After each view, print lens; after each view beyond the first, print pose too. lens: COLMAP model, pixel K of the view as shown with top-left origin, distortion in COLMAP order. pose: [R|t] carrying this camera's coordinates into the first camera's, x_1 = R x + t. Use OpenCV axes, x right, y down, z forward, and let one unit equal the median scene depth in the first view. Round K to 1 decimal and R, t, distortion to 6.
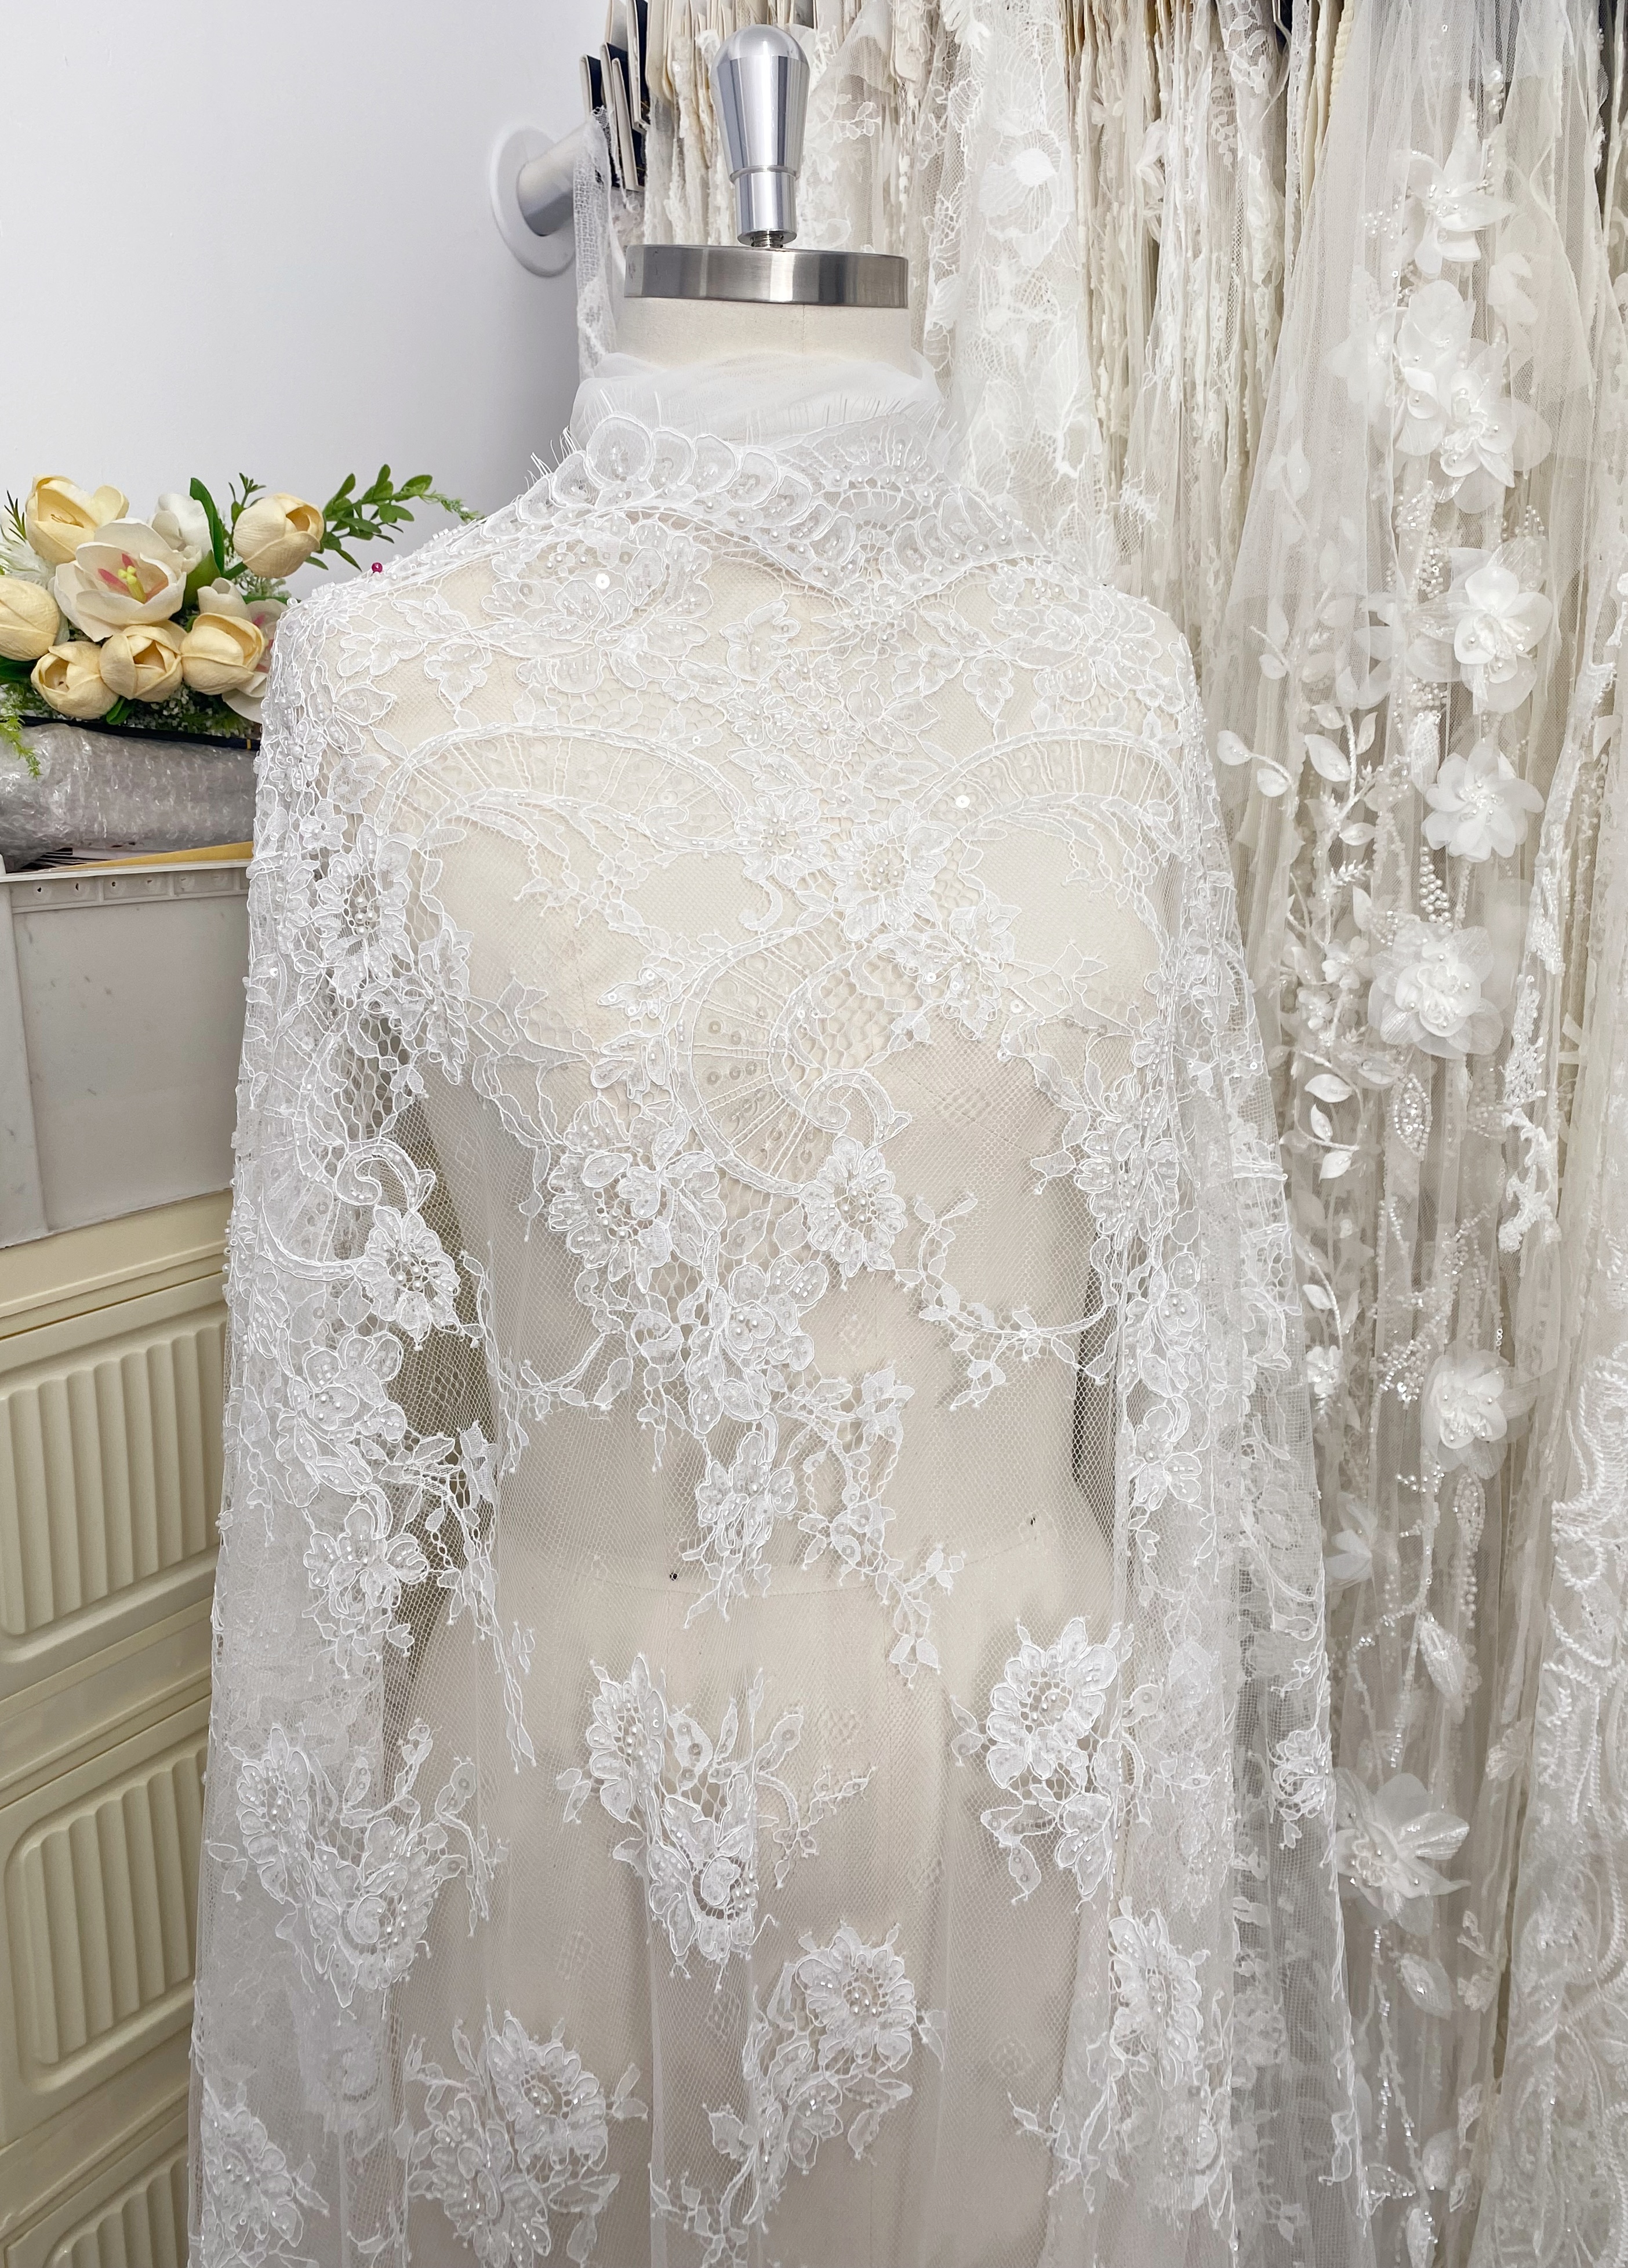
lens RADIAL K [[1786.8, 0, 719.2], [0, 1786.8, 1086.9], [0, 0, 1]] dist [0.009872, -0.004592]
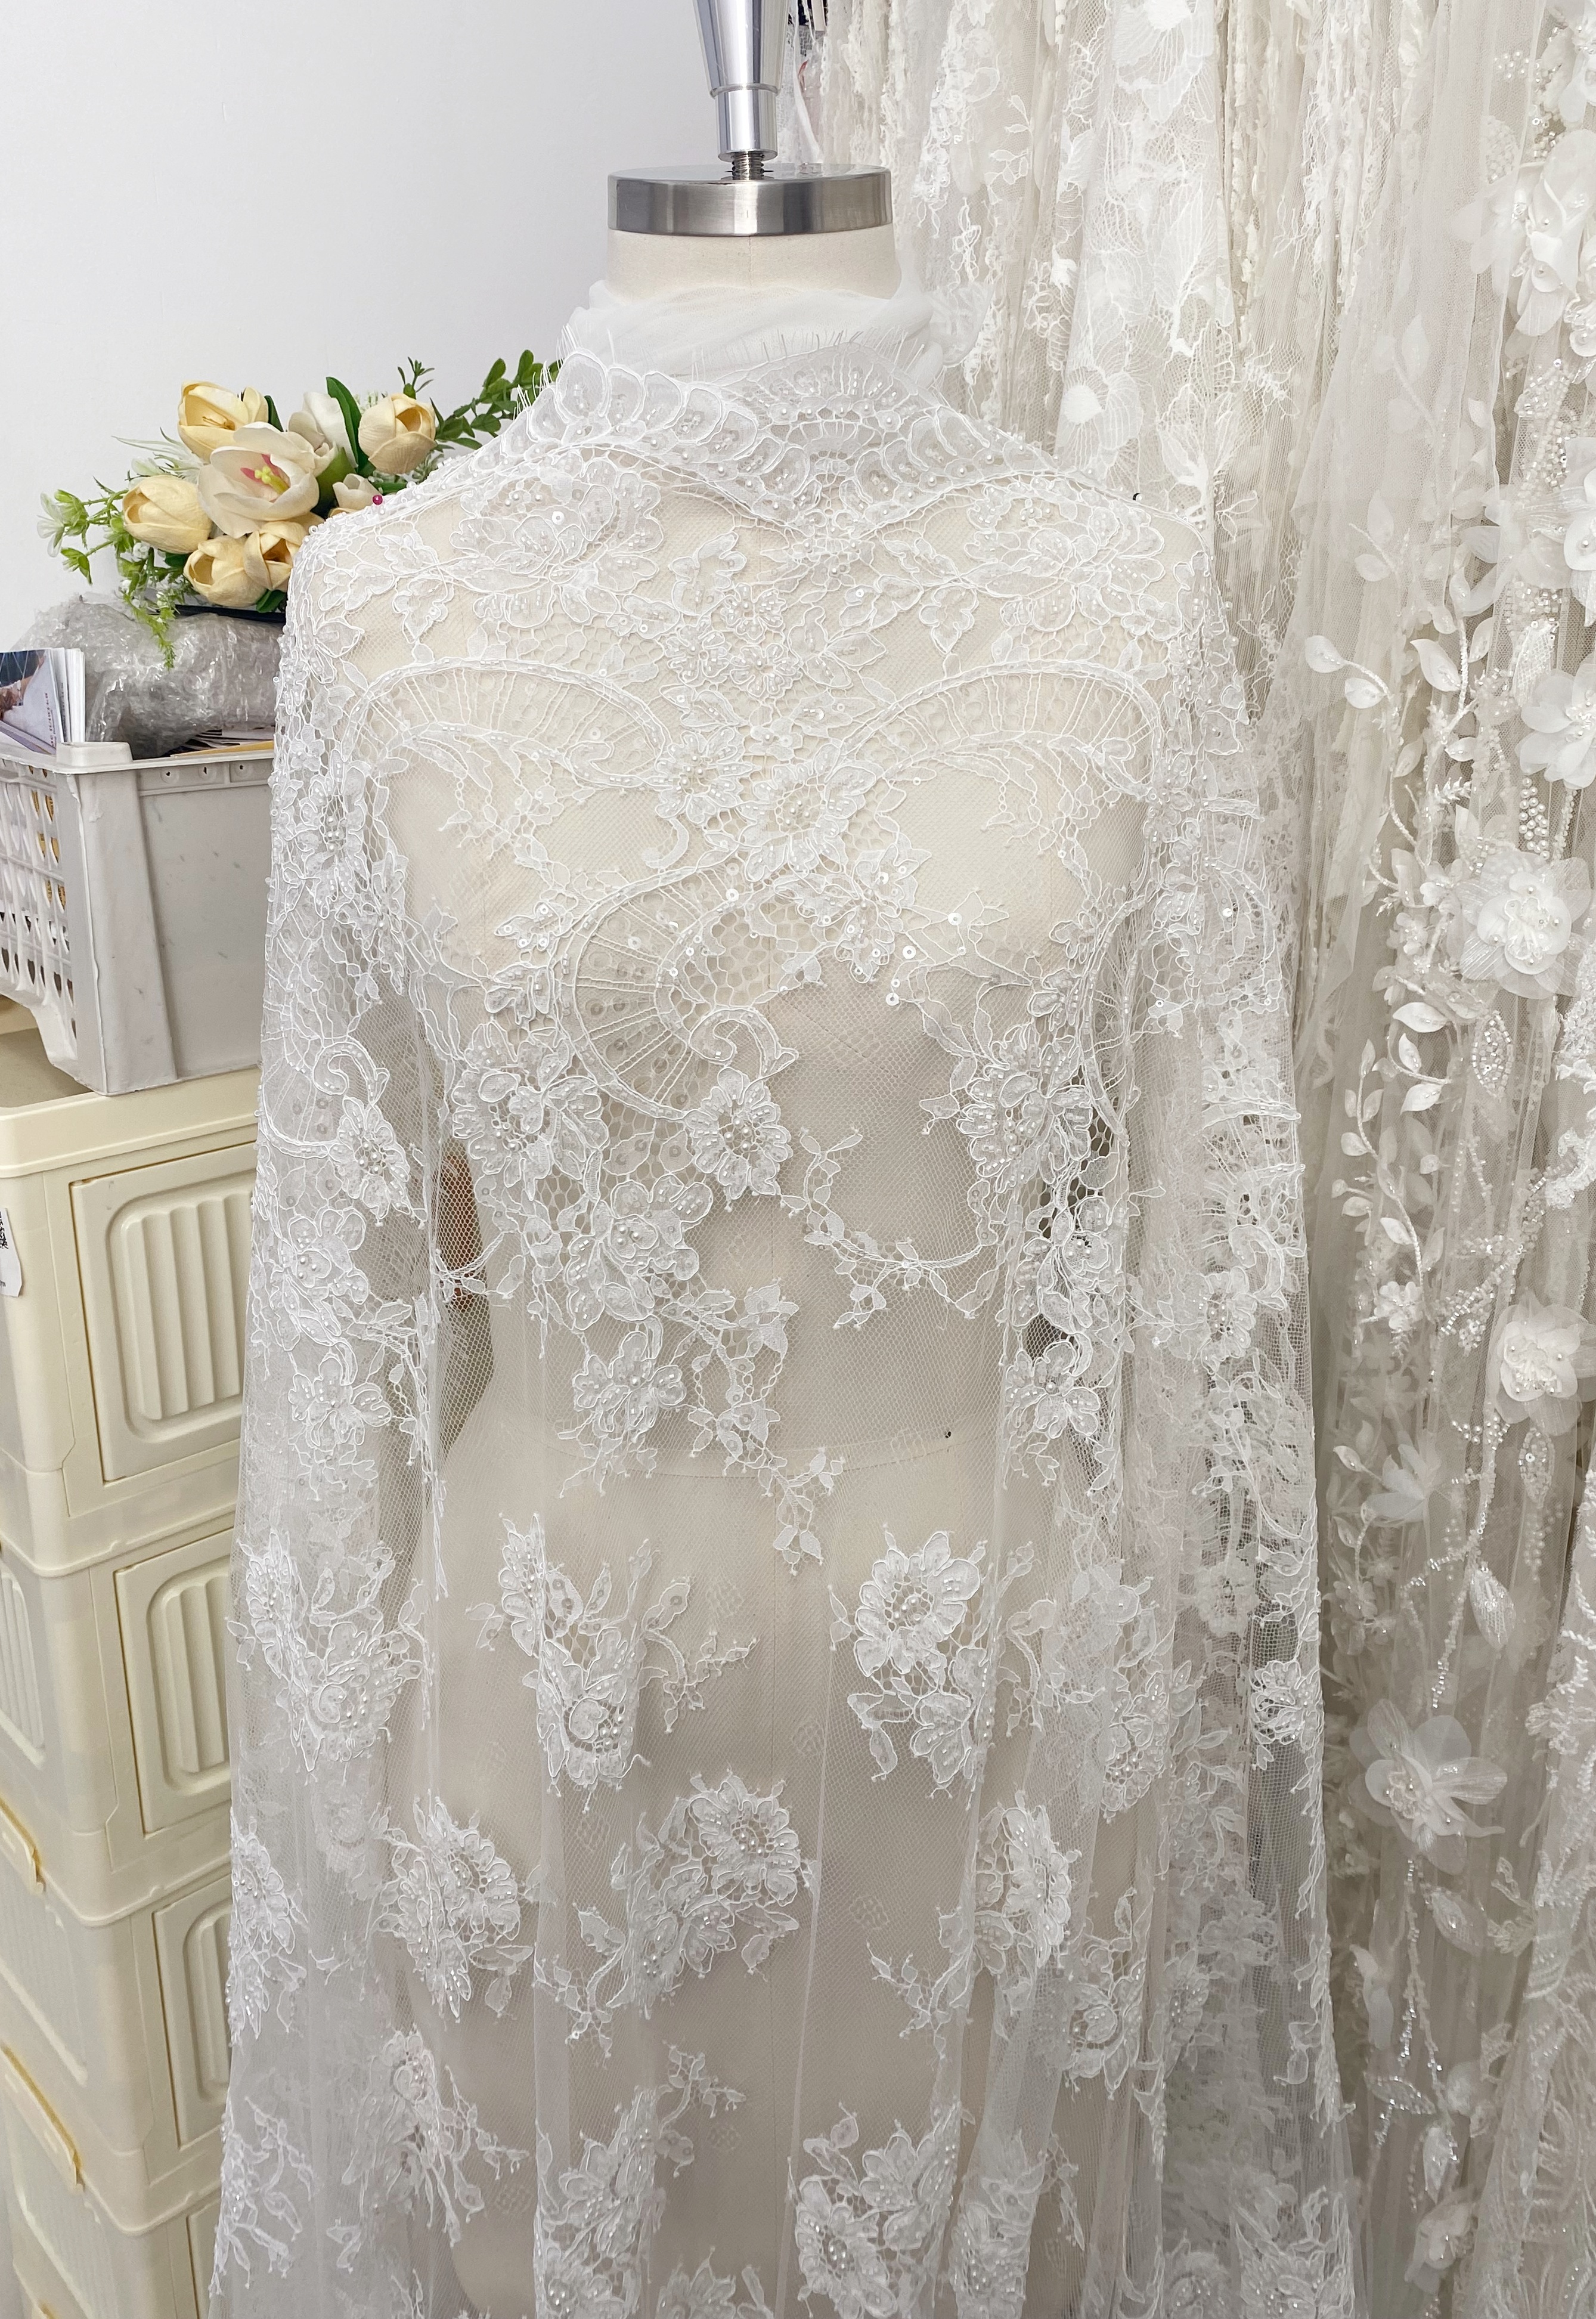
lens RADIAL K [[1847.8, 0, 787.5], [0, 1847.8, 1091.4], [0, 0, 1]] dist [0.003374, 0.002041]
pose [[0.968695, 0.073667, -0.237073, 0.332030], [-0.045904, 0.991643, 0.120571, -0.083582], [0.243974, -0.105914, 0.963981, -0.041826]]
